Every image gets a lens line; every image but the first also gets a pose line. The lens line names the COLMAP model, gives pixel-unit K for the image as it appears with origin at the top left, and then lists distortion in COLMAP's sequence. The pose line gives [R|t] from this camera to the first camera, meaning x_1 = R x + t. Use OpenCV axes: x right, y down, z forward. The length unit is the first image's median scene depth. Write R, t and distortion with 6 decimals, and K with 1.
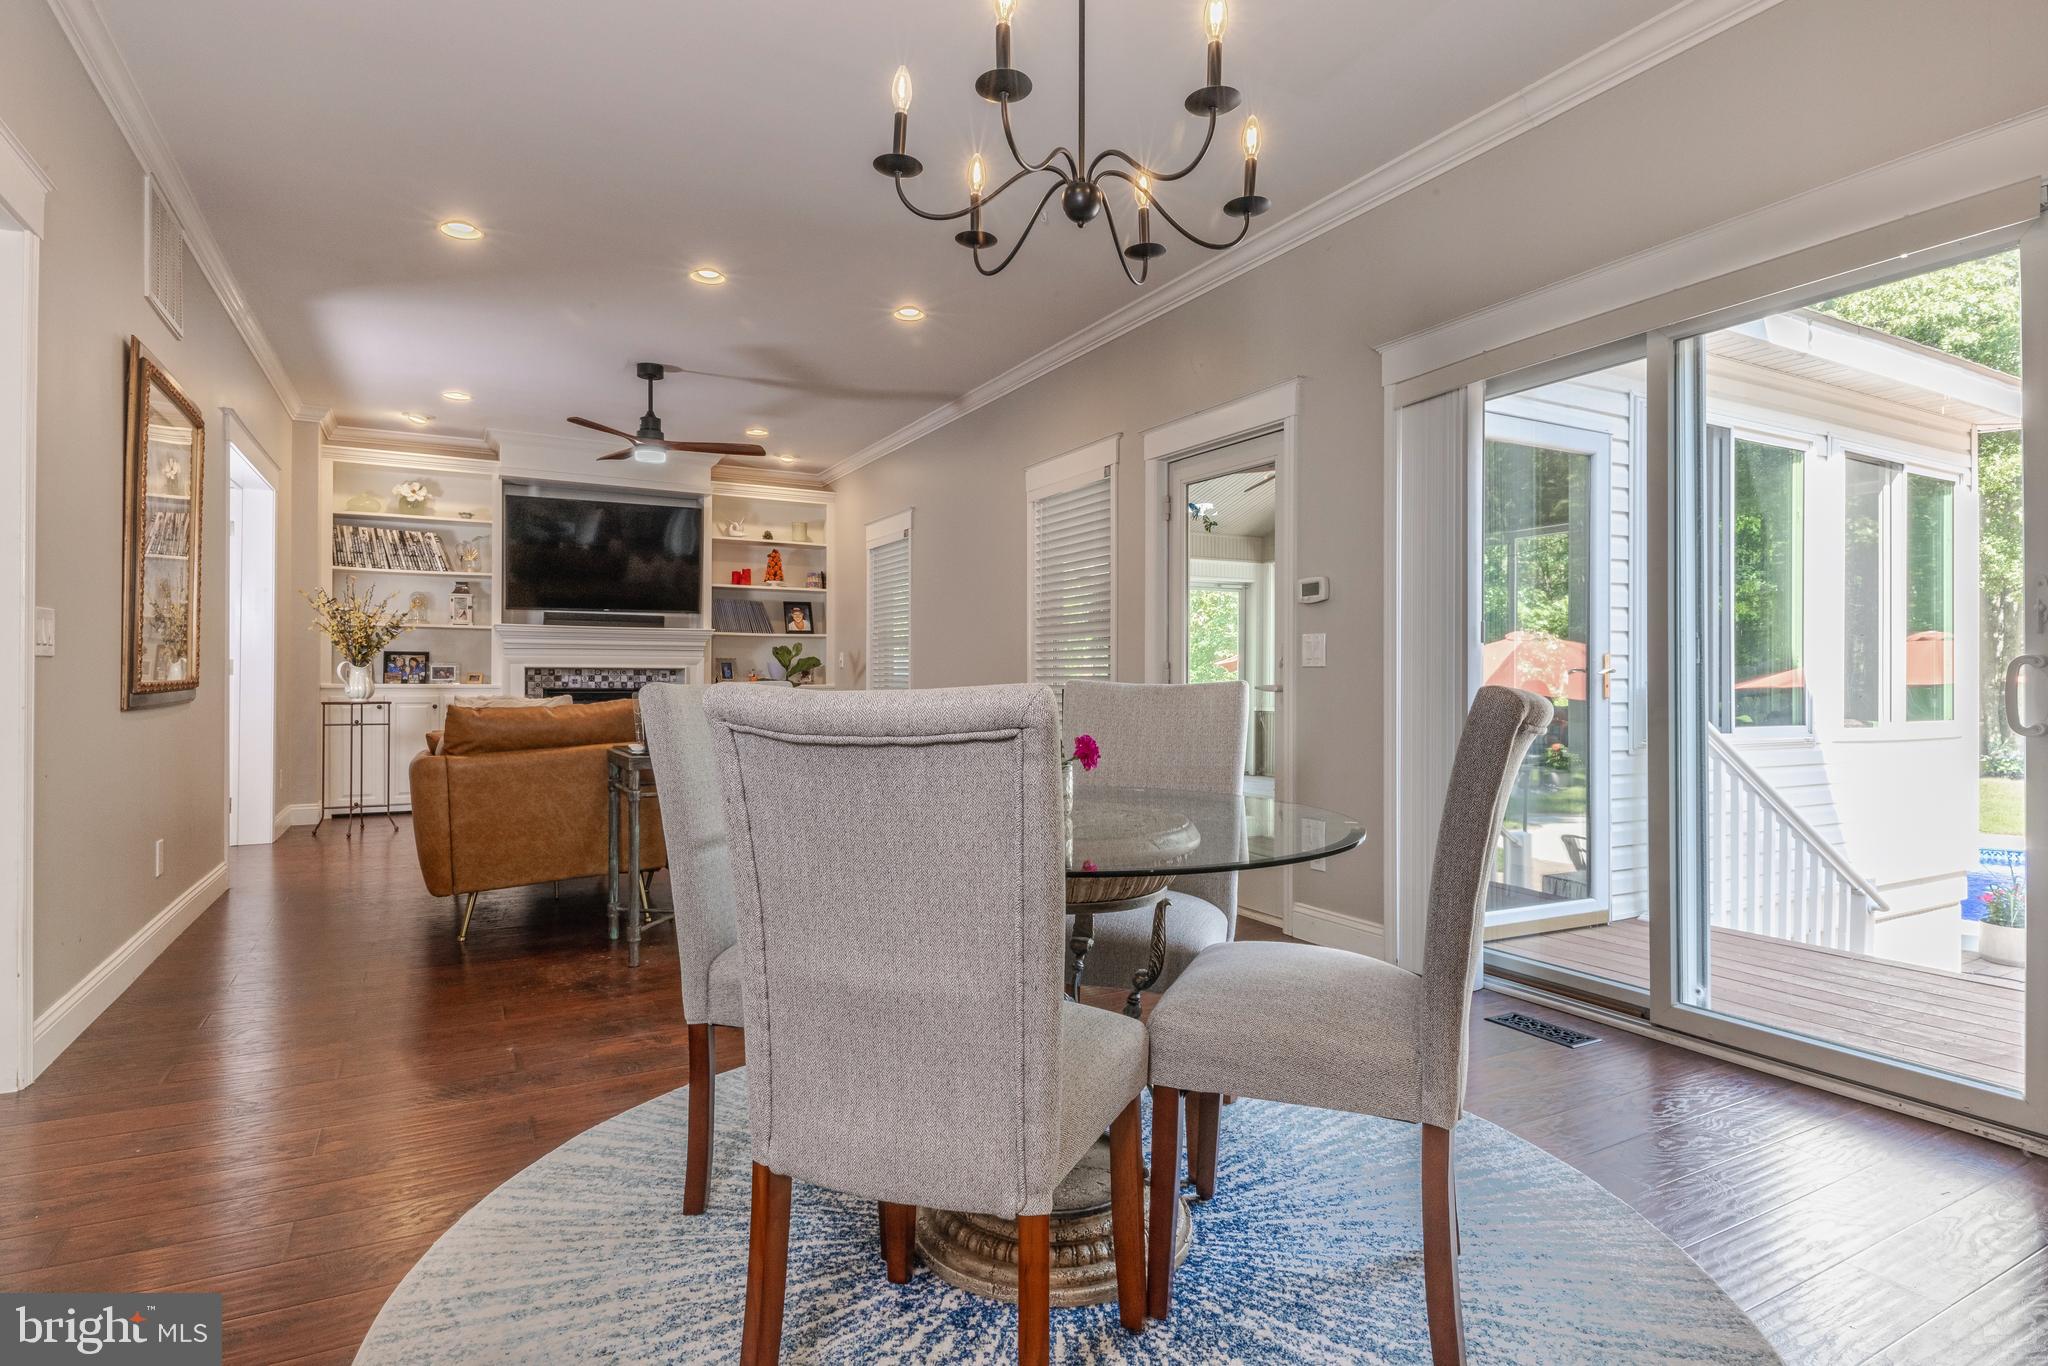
lens RADIAL K [[1089.4, 0, 1082.1], [0, 1089.4, 670.3], [0, 0, 1]] dist [0.024821, -0.004413]
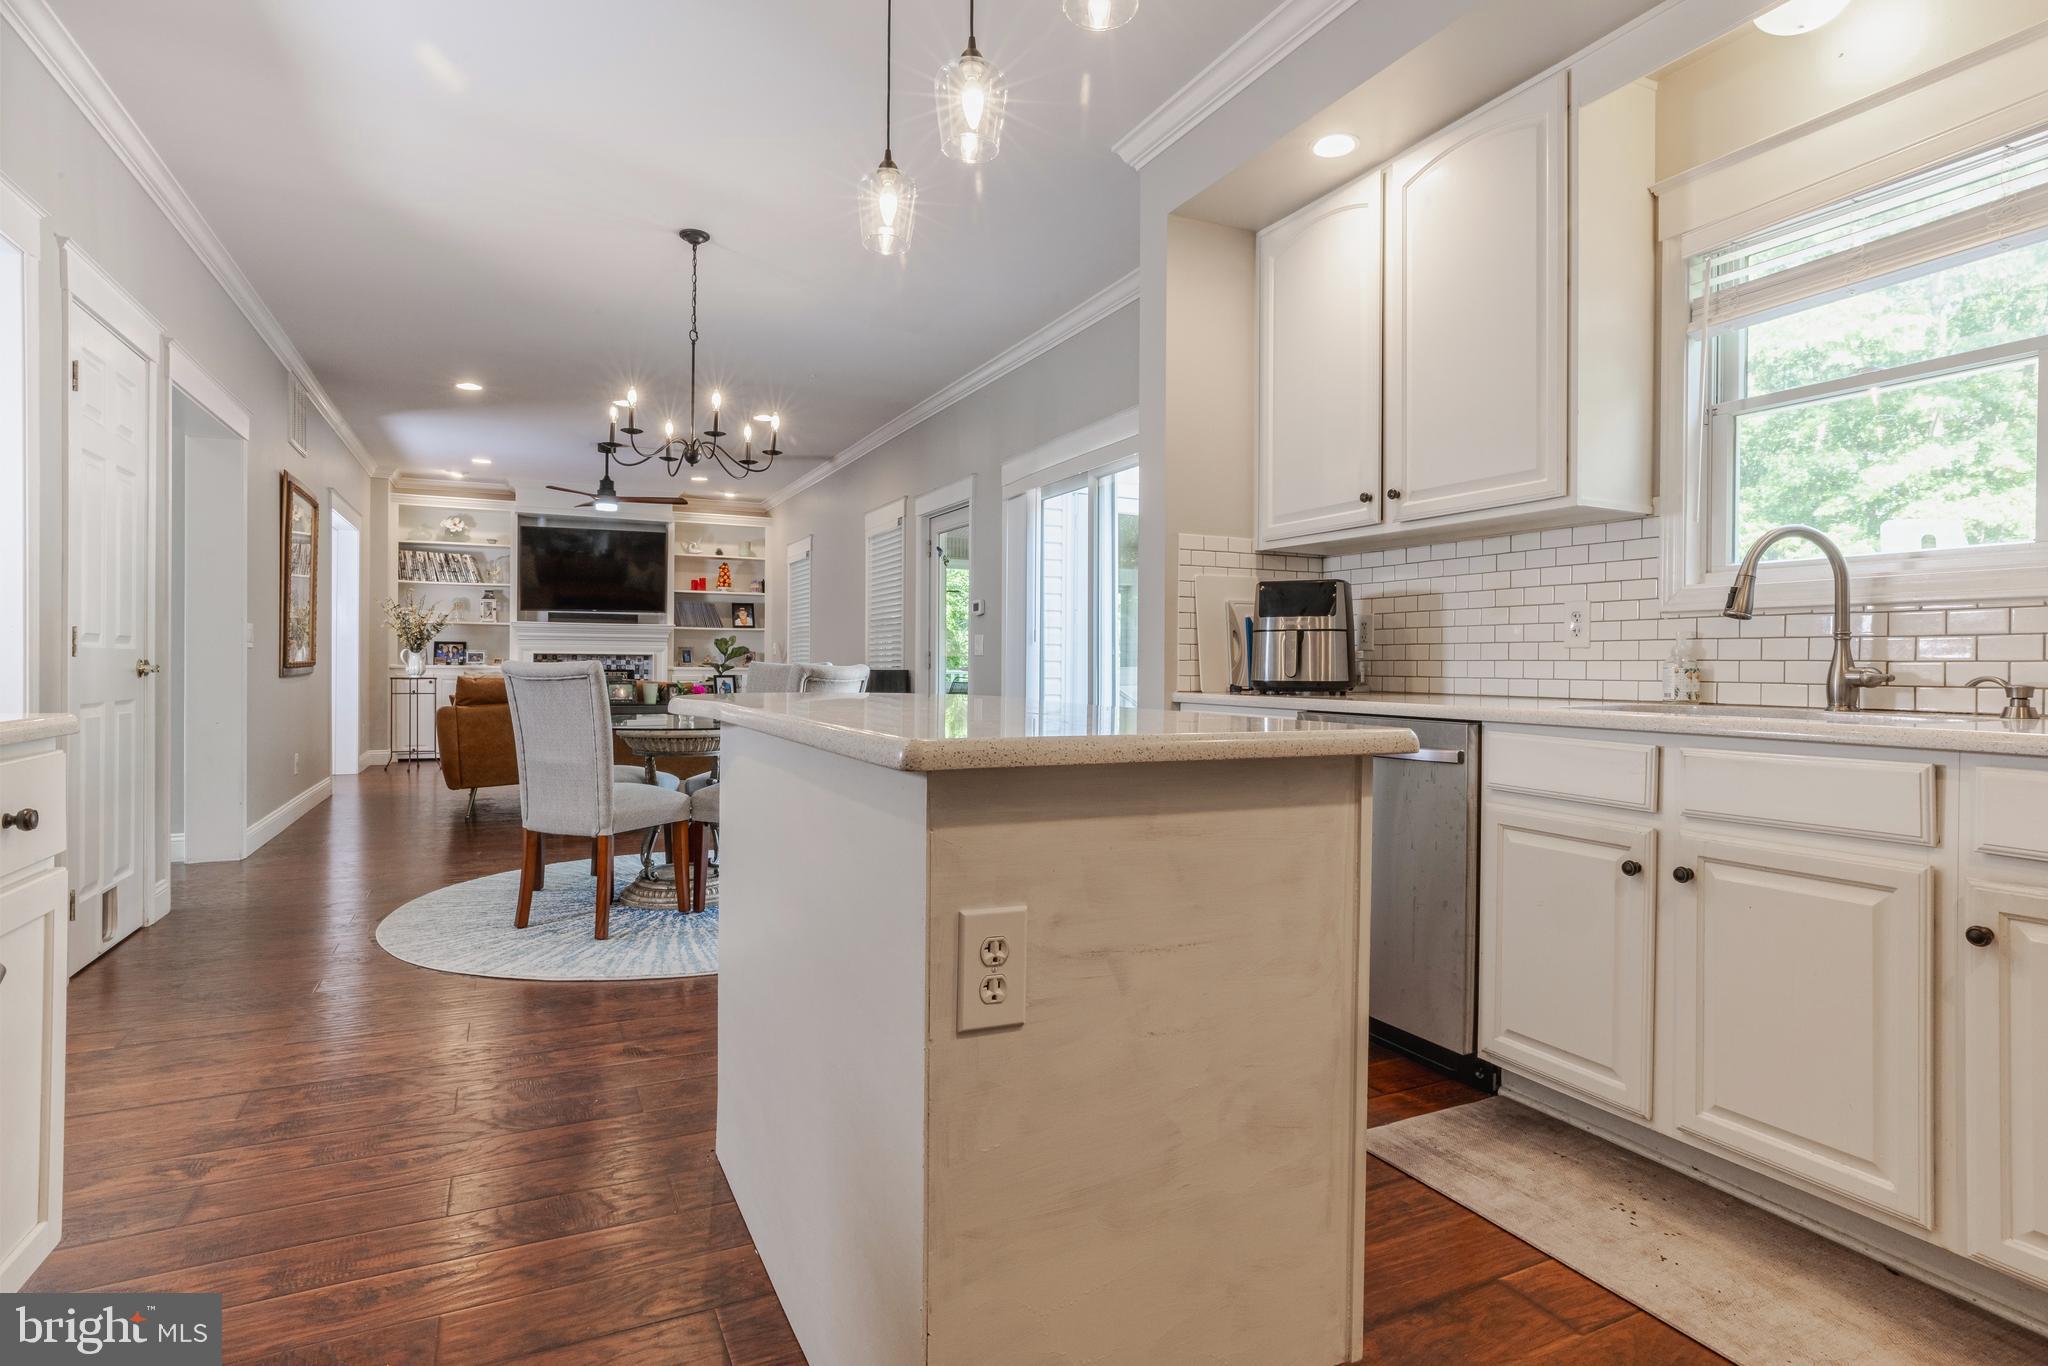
lens RADIAL K [[1089.4, 0, 1042.8], [0, 1089.4, 665.8], [0, 0, 1]] dist [0.024821, -0.004413]
pose [[0.997274, 0.004554, -0.073648, 0.229691], [-0.003968, 0.999959, 0.008093, -0.000838], [0.073682, -0.007778, 0.997251, -0.318516]]
